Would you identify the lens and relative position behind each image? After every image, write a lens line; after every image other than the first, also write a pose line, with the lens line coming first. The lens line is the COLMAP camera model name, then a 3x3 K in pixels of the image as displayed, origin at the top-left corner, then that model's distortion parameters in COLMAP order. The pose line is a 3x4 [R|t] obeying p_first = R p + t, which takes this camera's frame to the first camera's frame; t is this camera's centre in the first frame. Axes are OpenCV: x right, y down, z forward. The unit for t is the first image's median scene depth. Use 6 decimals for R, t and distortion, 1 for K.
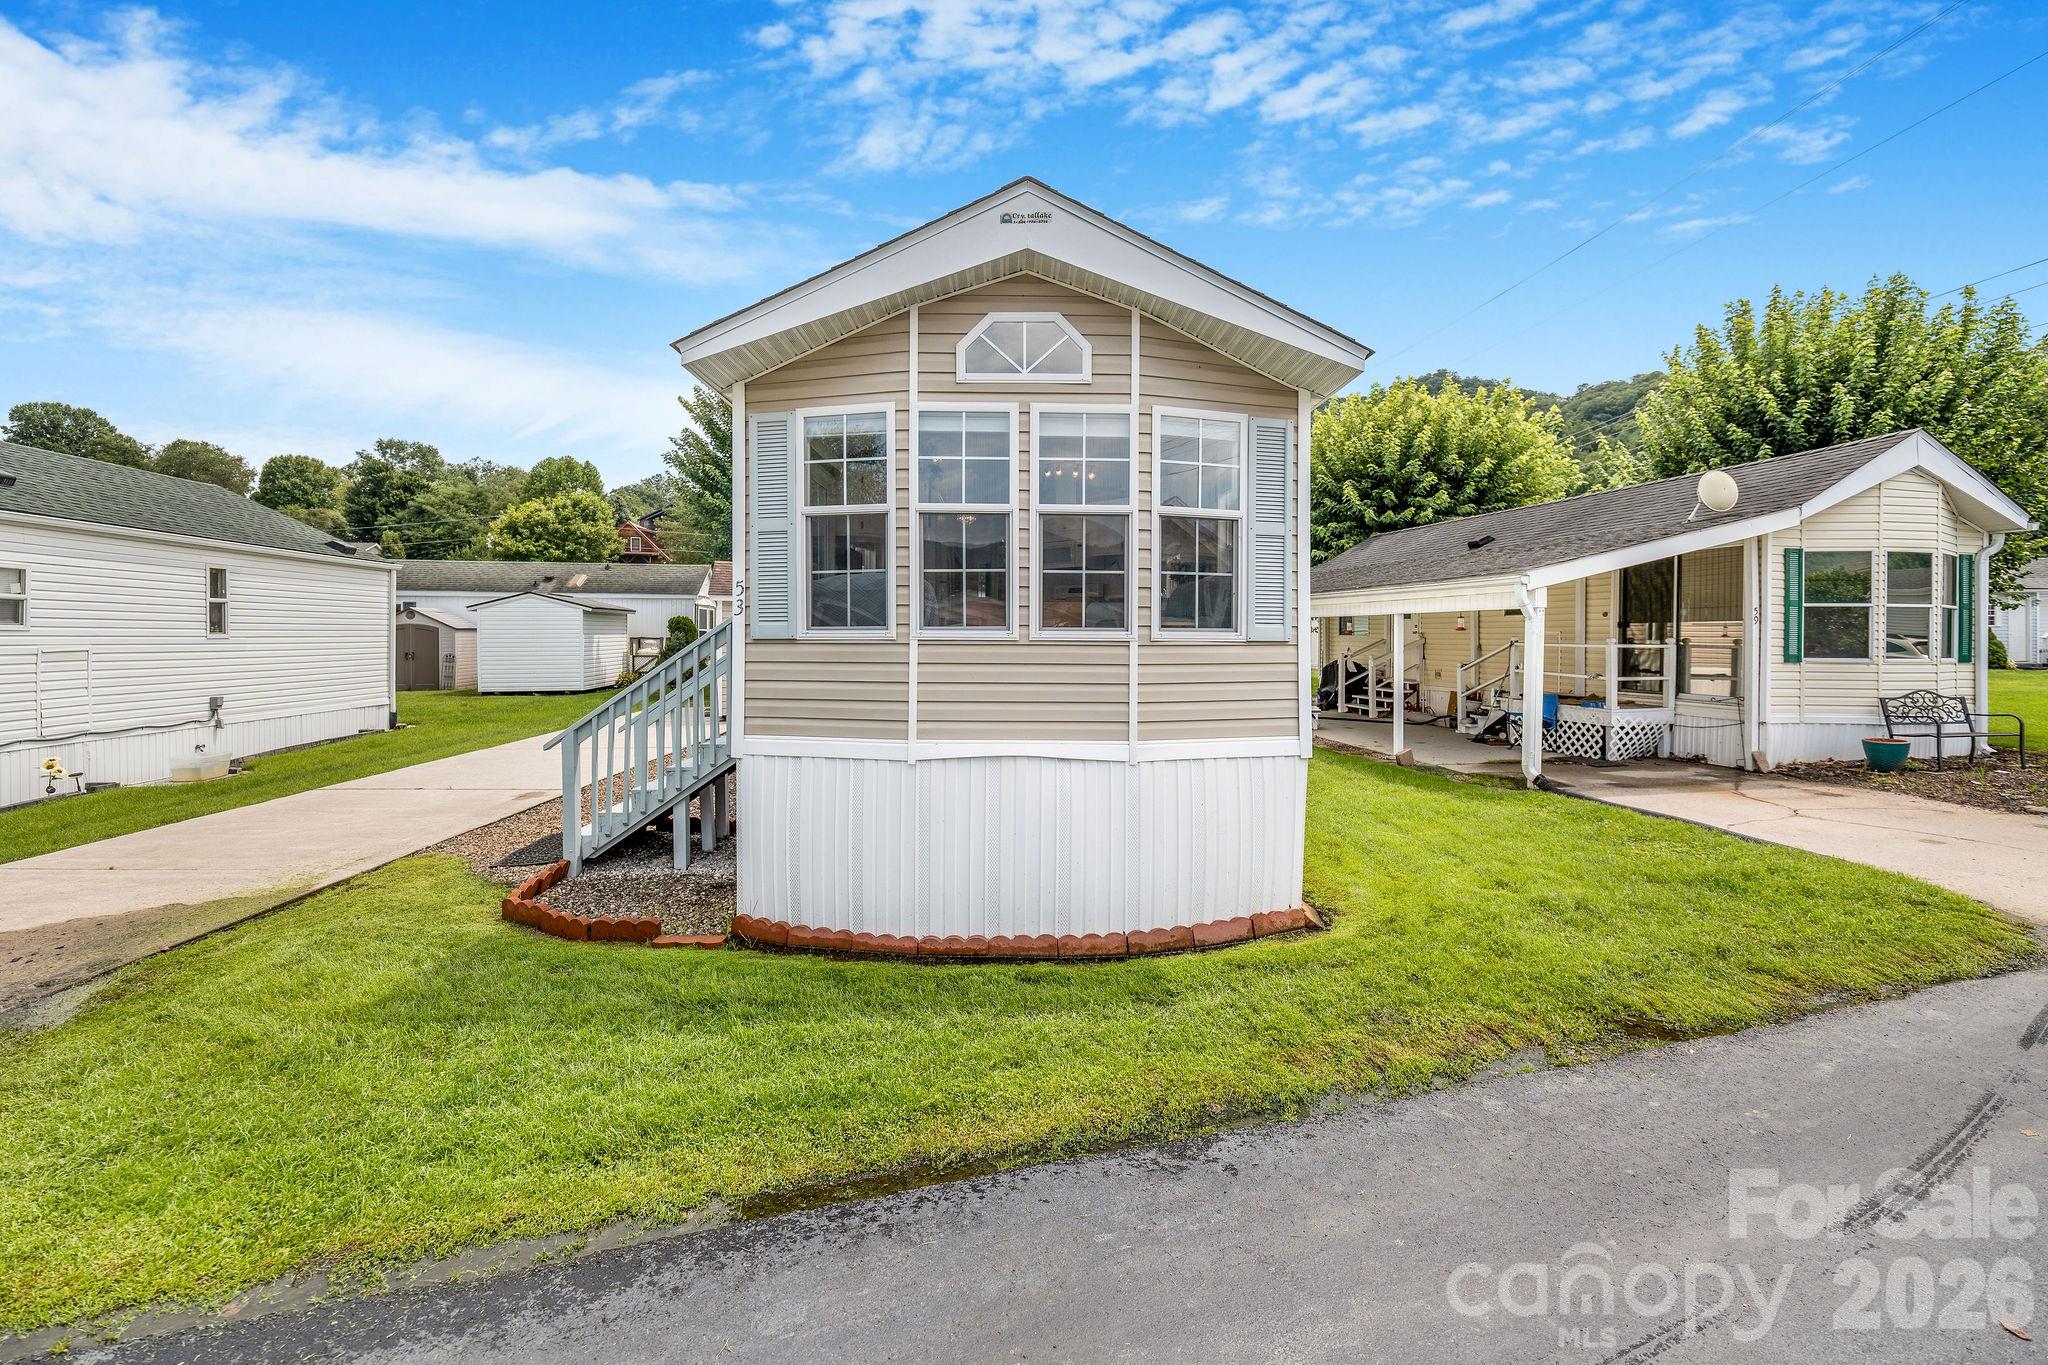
lens RADIAL K [[844.8, 0, 1028.7], [0, 844.8, 658.1], [0, 0, 1]] dist [0.001334, -0.007224]
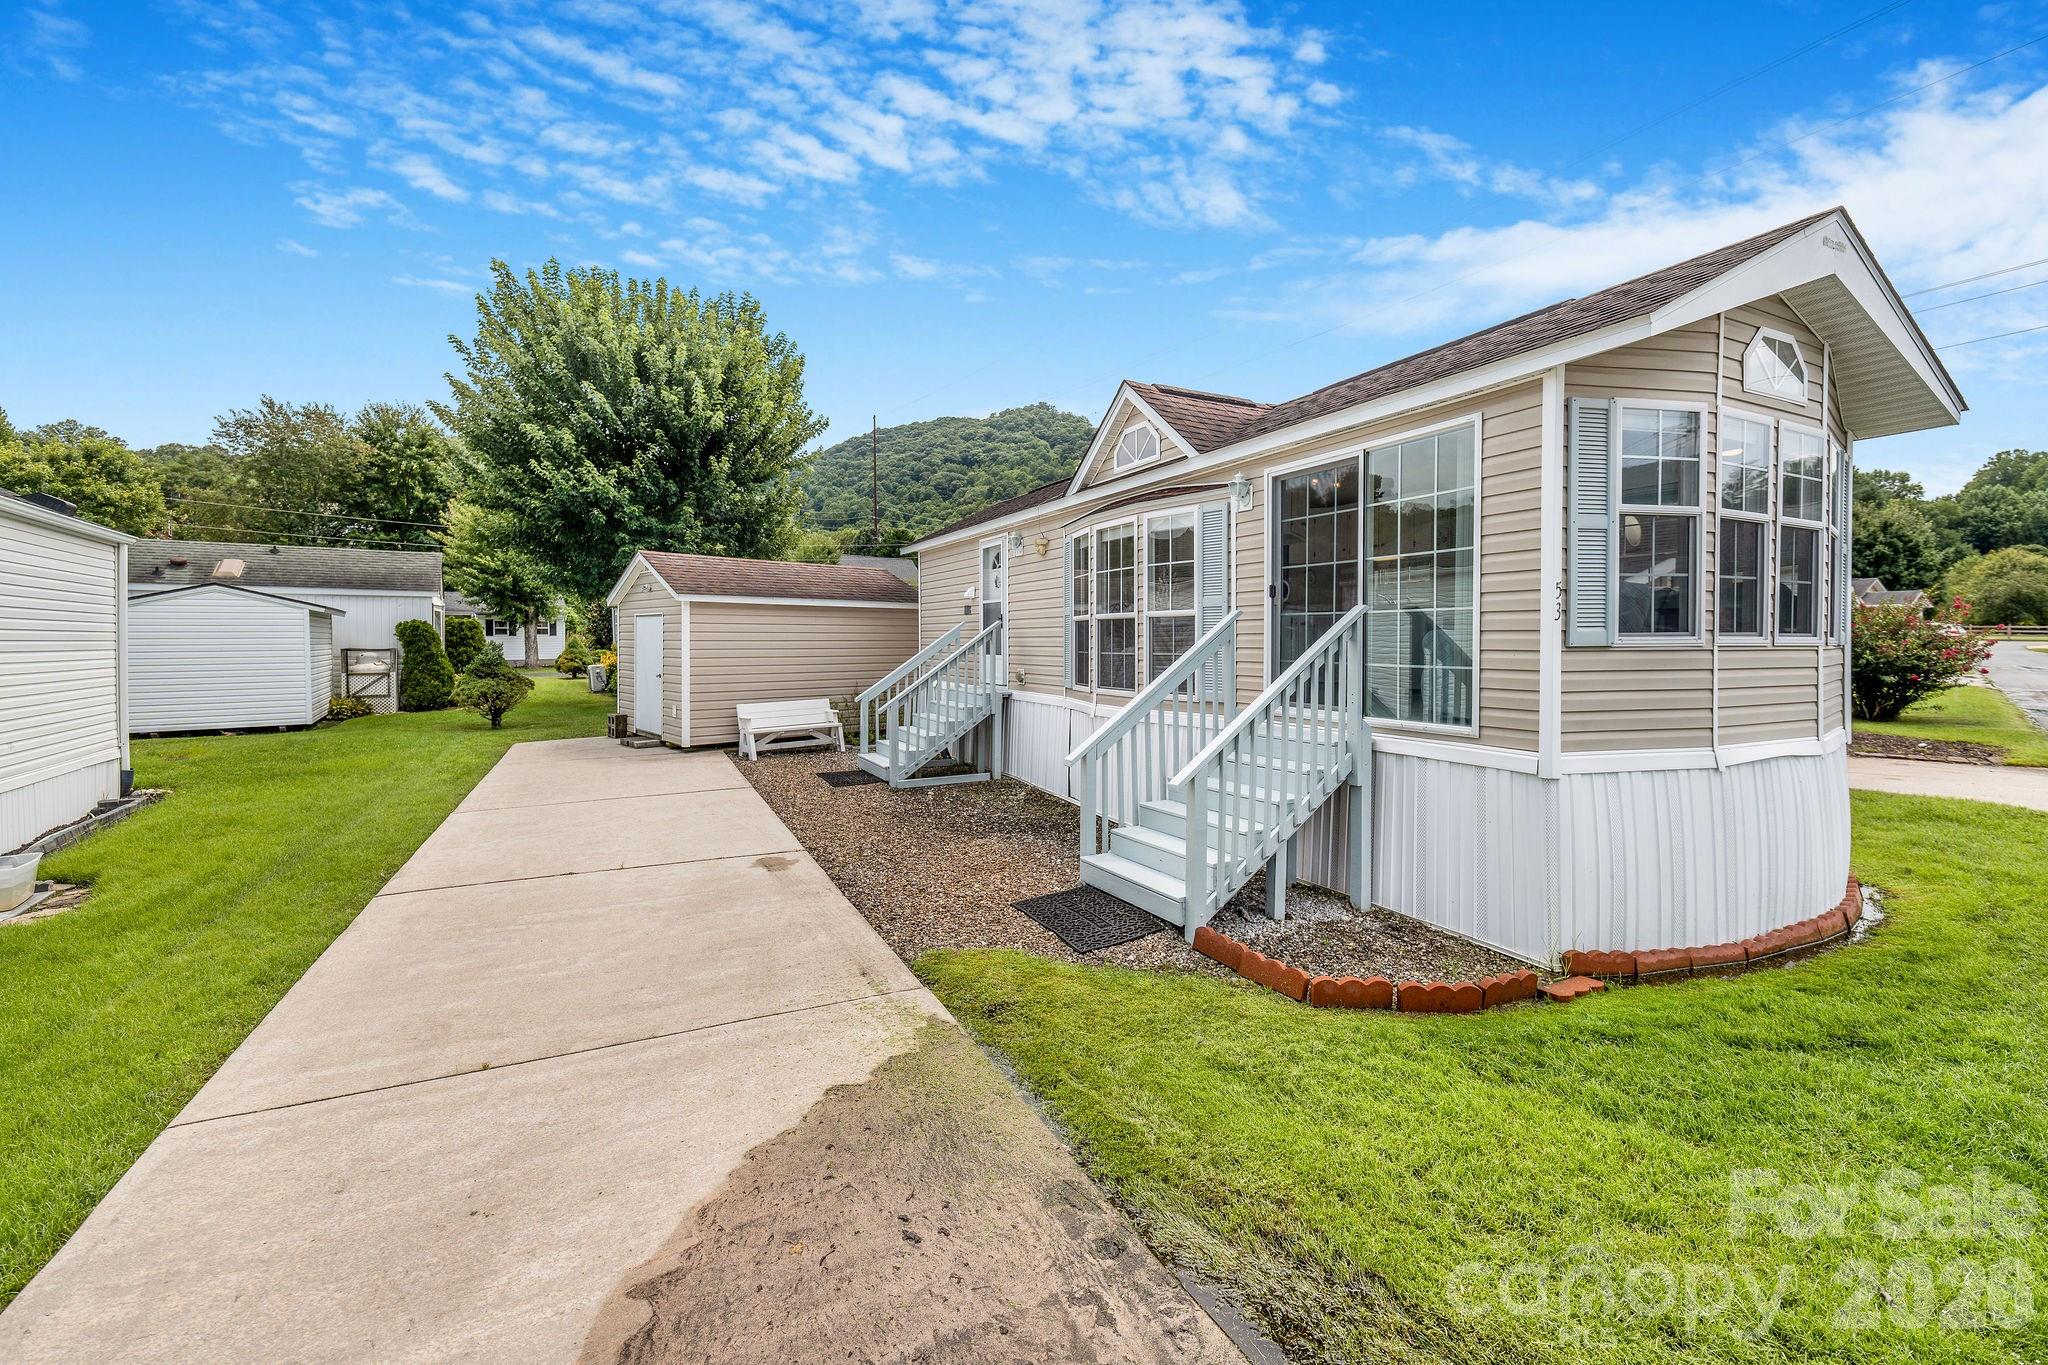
lens RADIAL K [[849.5, 0, 1029.5], [0, 849.5, 648.6], [0, 0, 1]] dist [0.025161, -0.012725]
pose [[0.904571, -0.009220, 0.426224, -0.256571], [0.017443, 0.999729, -0.015394, -0.003026], [-0.425967, 0.021360, 0.904487, 0.084161]]
